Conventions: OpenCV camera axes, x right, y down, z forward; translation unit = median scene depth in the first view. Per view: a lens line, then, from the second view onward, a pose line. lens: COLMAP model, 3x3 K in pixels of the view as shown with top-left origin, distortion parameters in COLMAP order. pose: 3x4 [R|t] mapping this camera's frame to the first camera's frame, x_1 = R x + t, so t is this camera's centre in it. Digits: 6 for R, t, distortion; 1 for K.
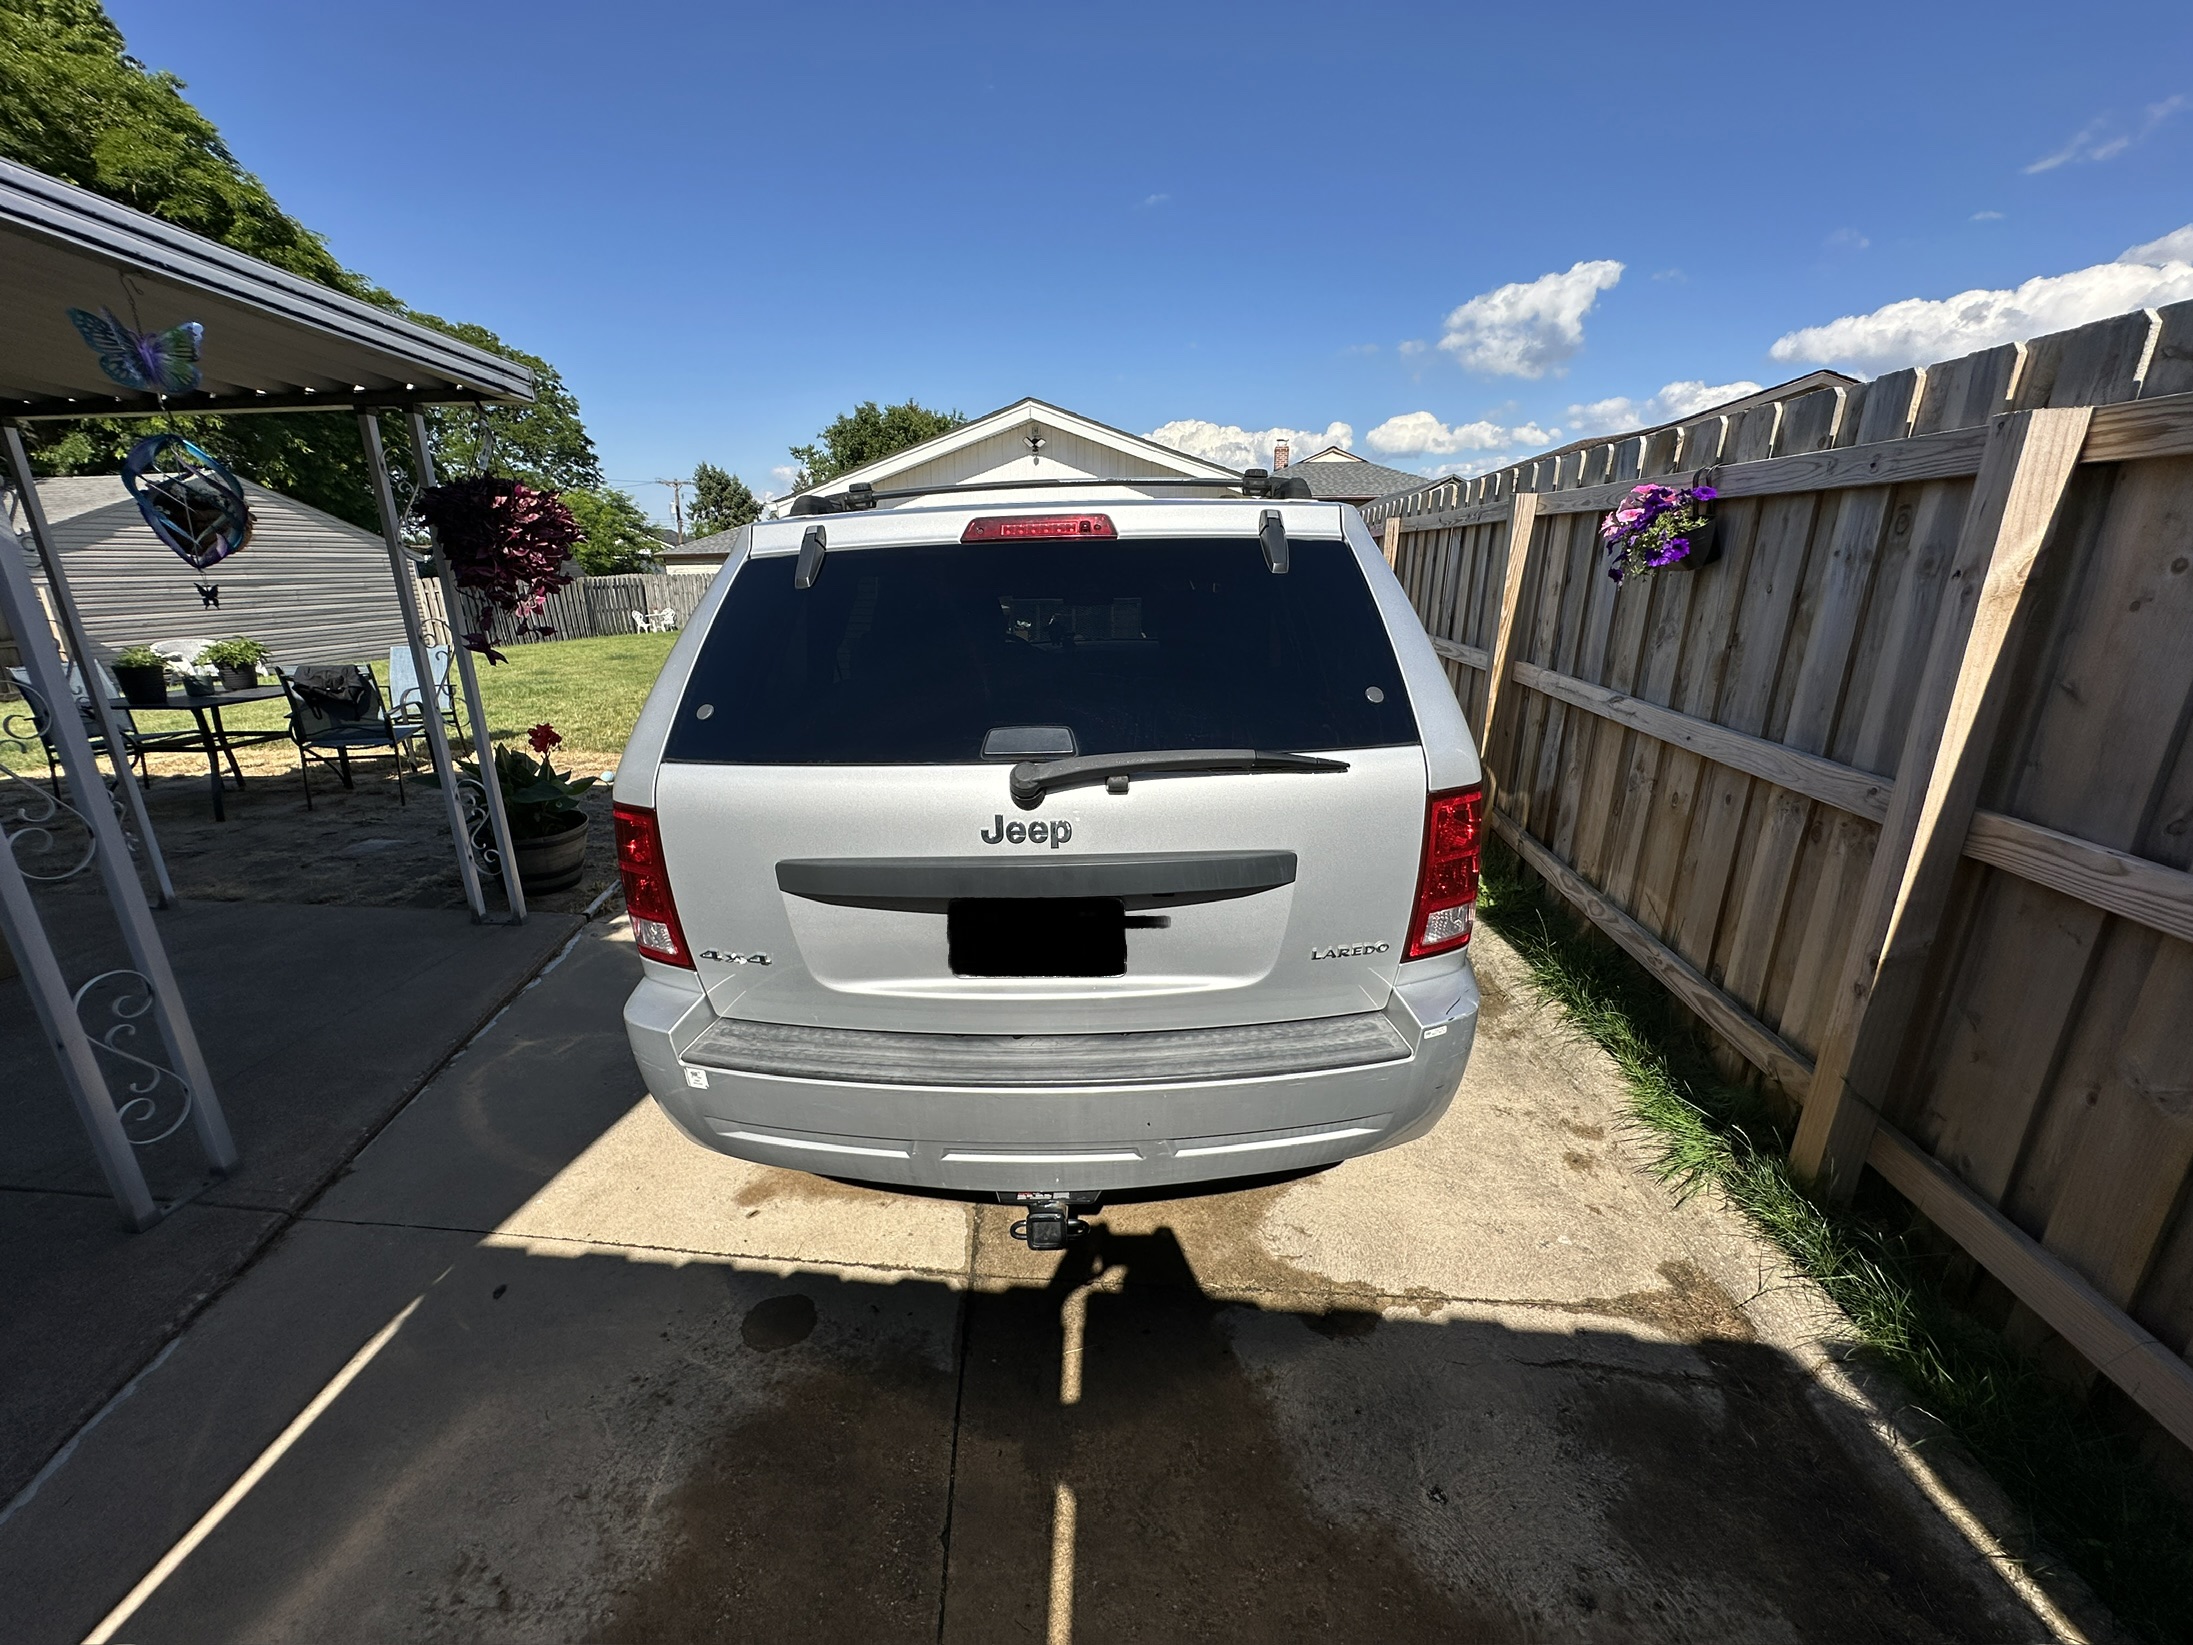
lens RADIAL K [[876.0, 0, 1093.3], [0, 876.0, 824.1], [0, 0, 1]] dist [-0.010144, 0.001343]
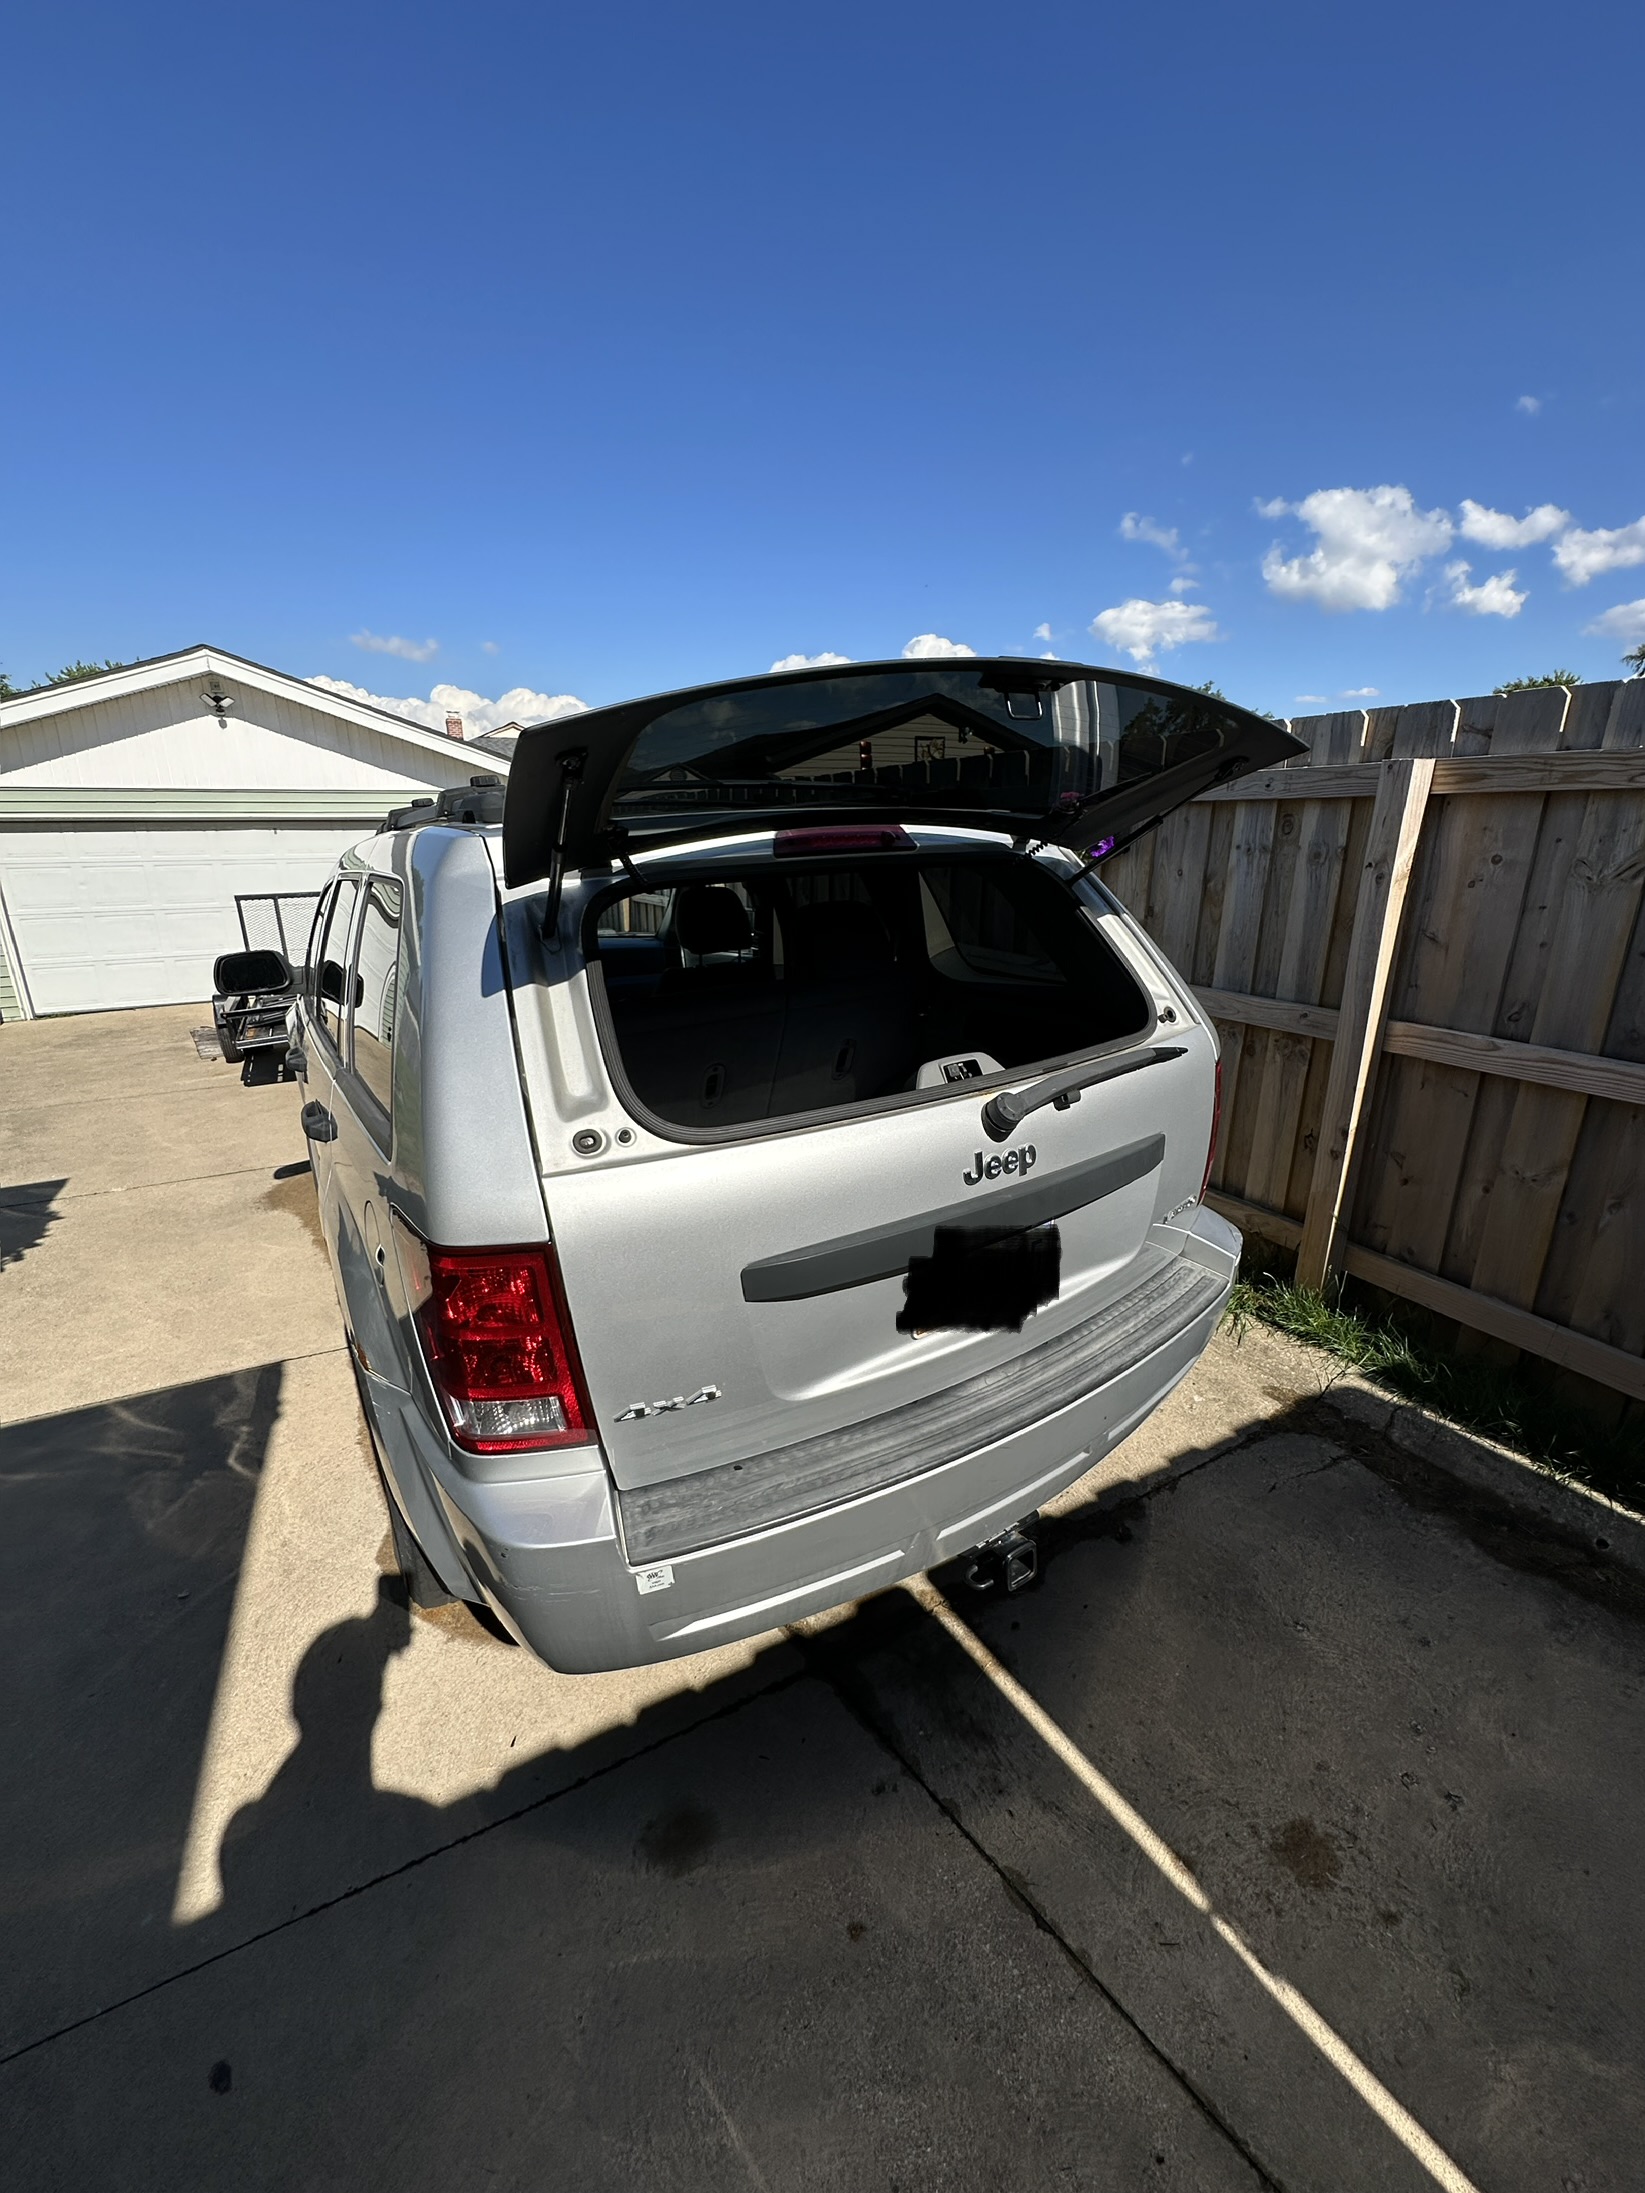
lens RADIAL K [[876.0, 0, 827.2], [0, 876.0, 1101.3], [0, 0, 1]] dist [-0.010144, 0.001343]
pose [[0.827275, -0.168758, 0.535851, -0.669389], [0.168109, 0.984474, 0.050509, -0.126960], [-0.536055, 0.048297, 0.842800, 0.273816]]
